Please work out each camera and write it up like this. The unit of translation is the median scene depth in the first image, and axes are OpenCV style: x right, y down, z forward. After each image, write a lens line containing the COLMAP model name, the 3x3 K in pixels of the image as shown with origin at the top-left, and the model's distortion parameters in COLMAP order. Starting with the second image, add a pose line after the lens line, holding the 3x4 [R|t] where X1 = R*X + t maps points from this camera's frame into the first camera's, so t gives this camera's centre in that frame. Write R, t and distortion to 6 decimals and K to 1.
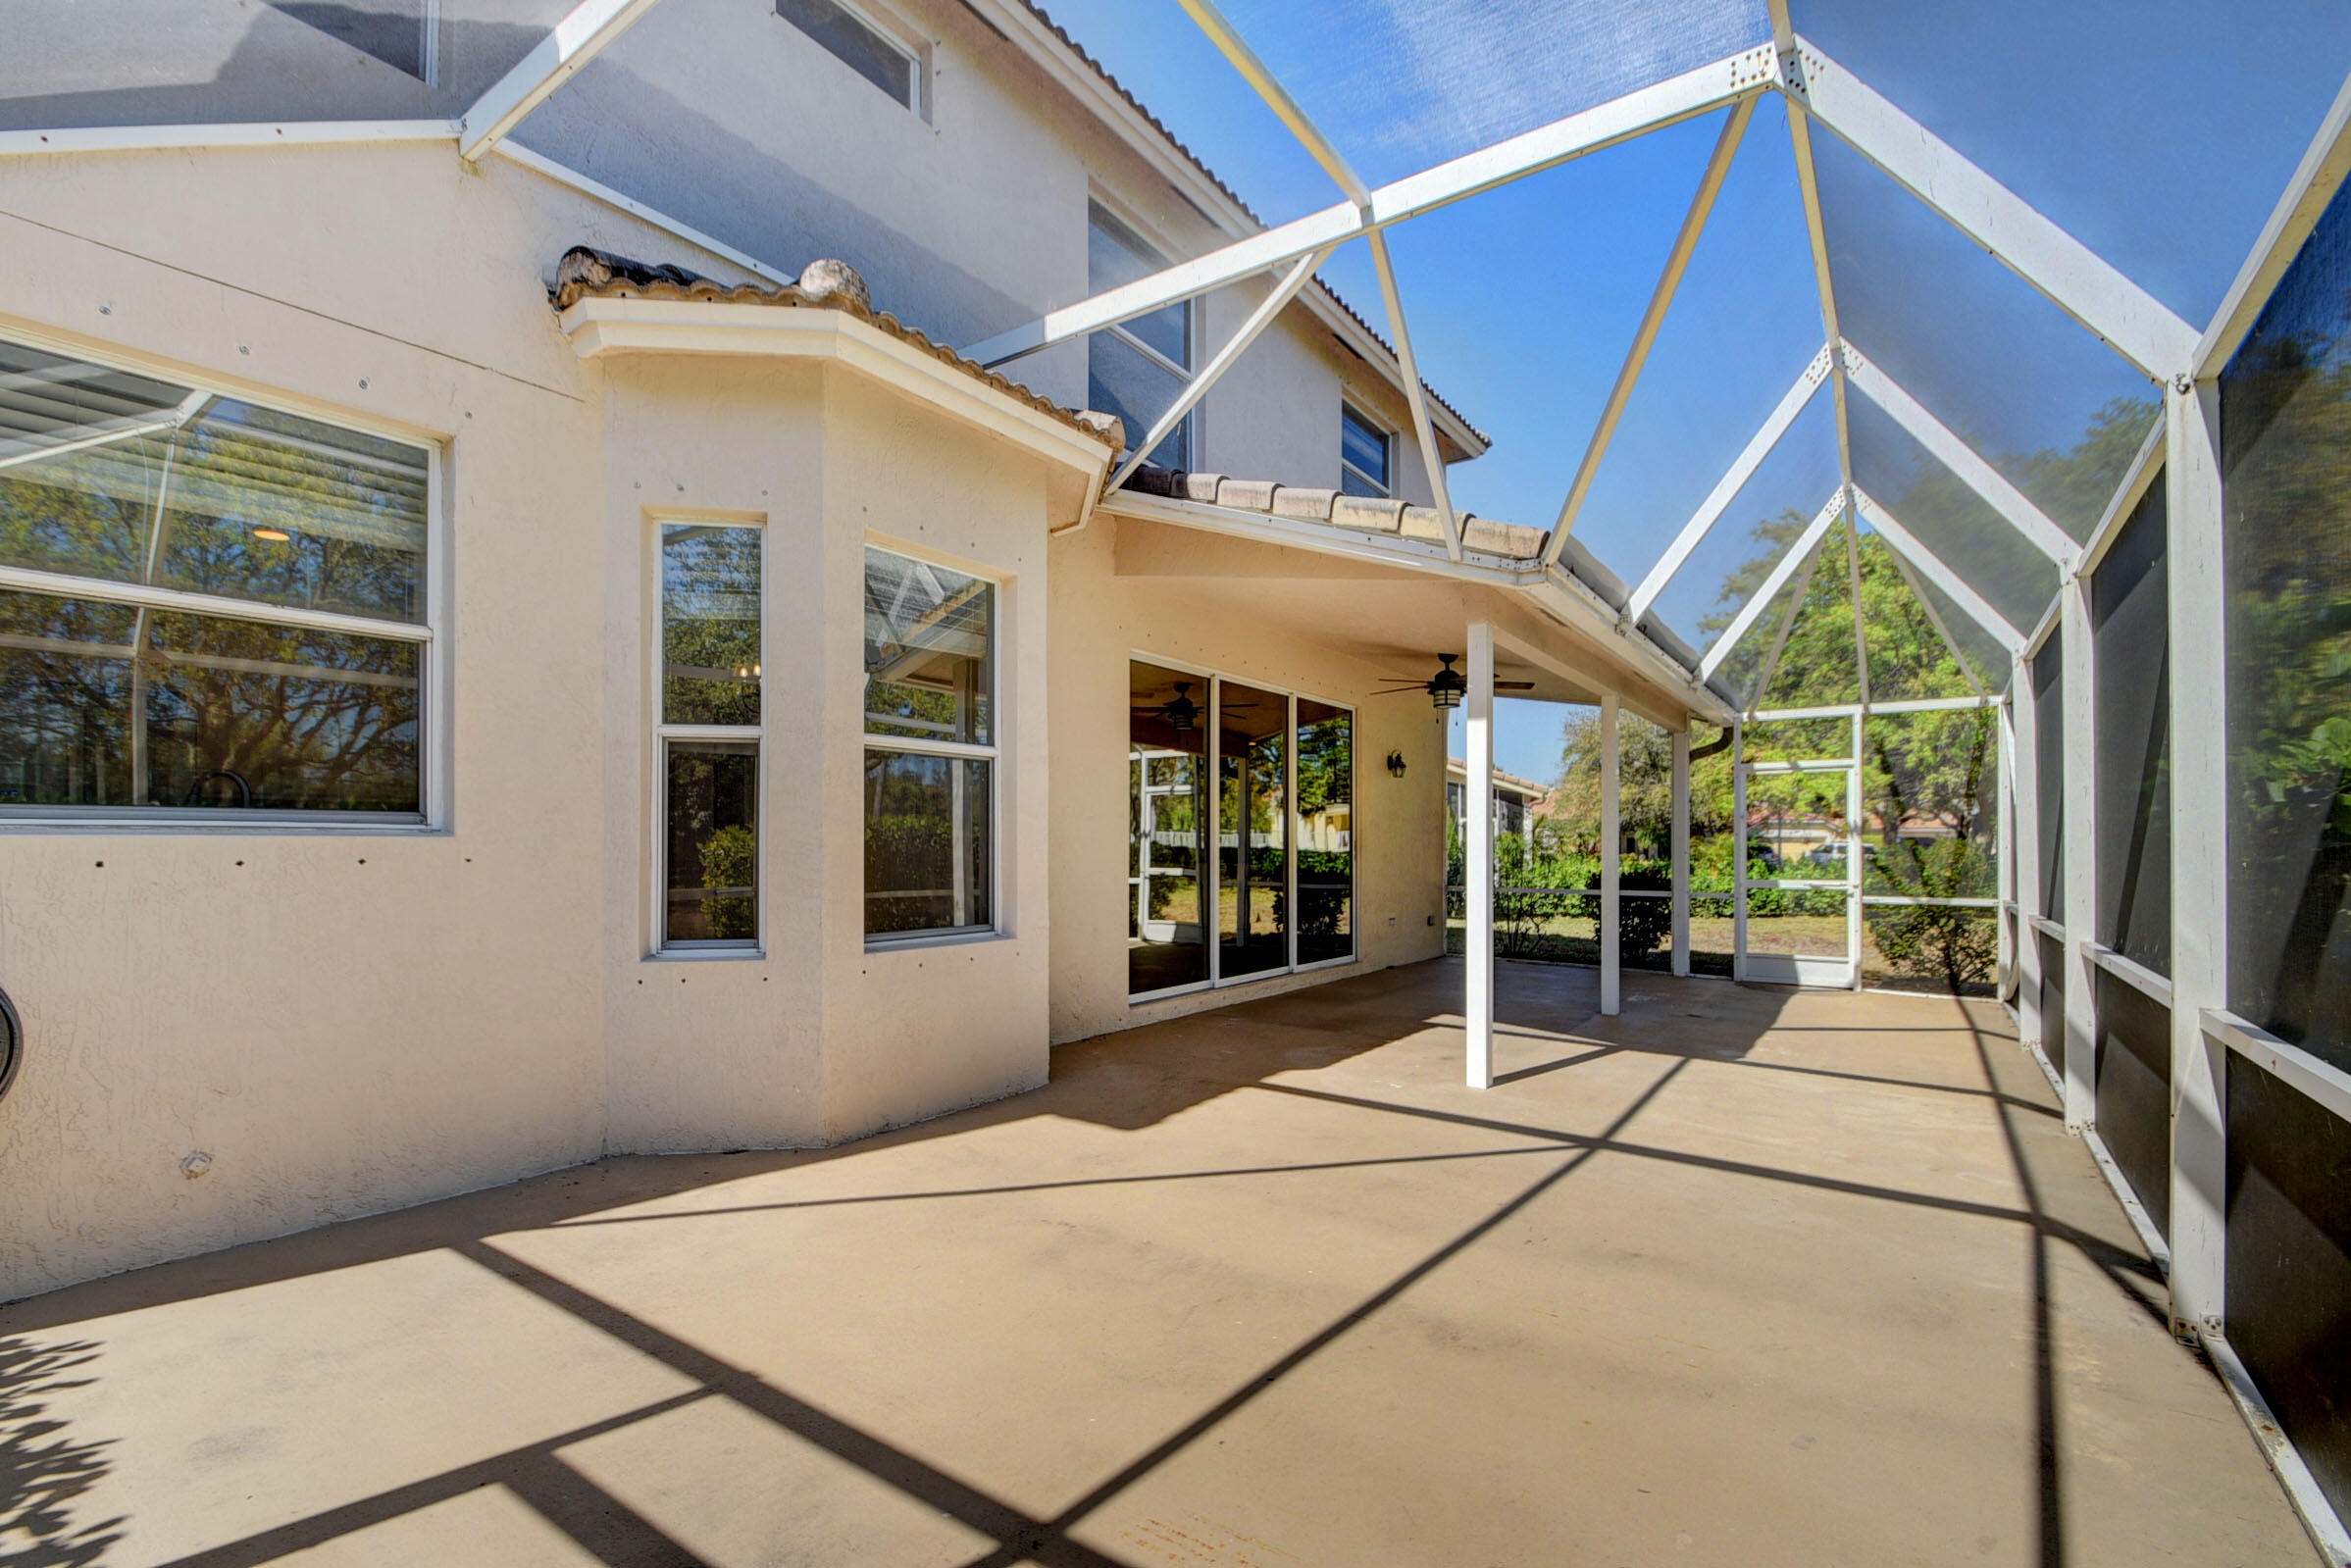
lens RADIAL K [[1043.4, 0, 1169.8], [0, 1043.4, 842.7], [0, 0, 1]] dist [0.020026, -0.023060]
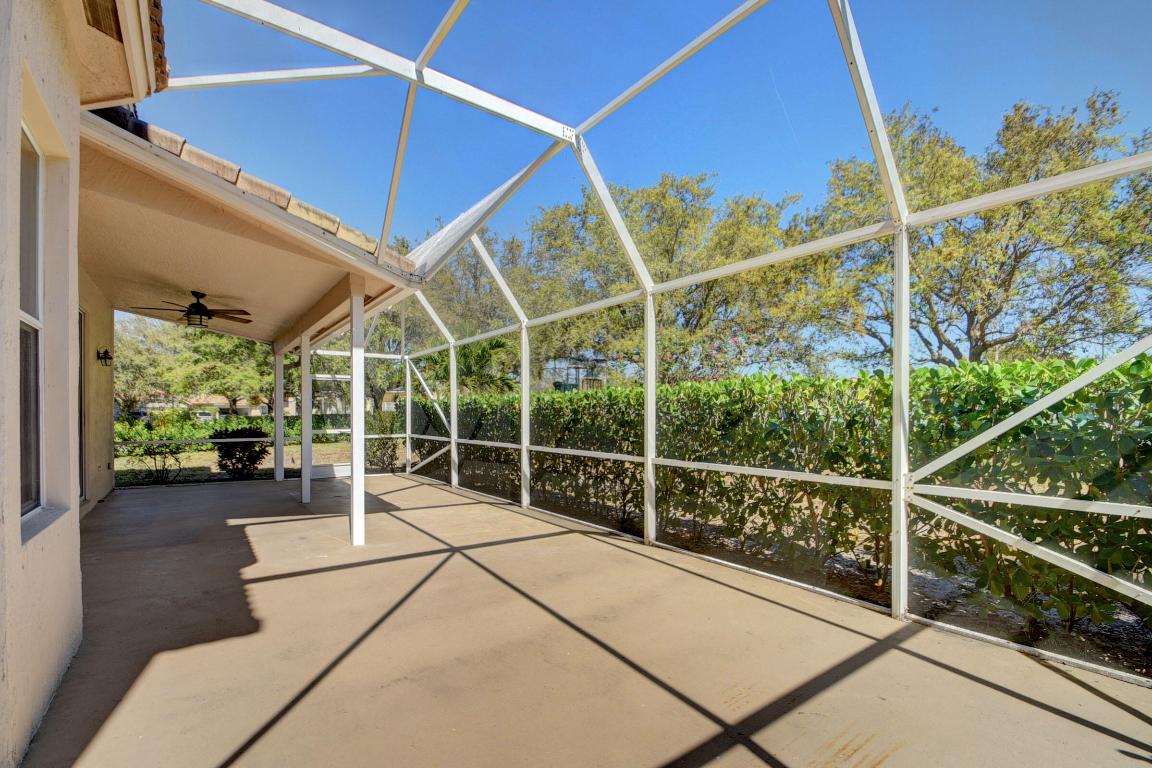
lens RADIAL K [[511.3, 0, 573.2], [0, 511.3, 412.8], [0, 0, 1]] dist [0.020026, -0.023060]
pose [[0.304376, -0.002301, 0.952549, -0.570618], [-0.002853, 0.999990, 0.003328, -0.008110], [-0.952548, -0.003731, 0.304367, 0.446035]]
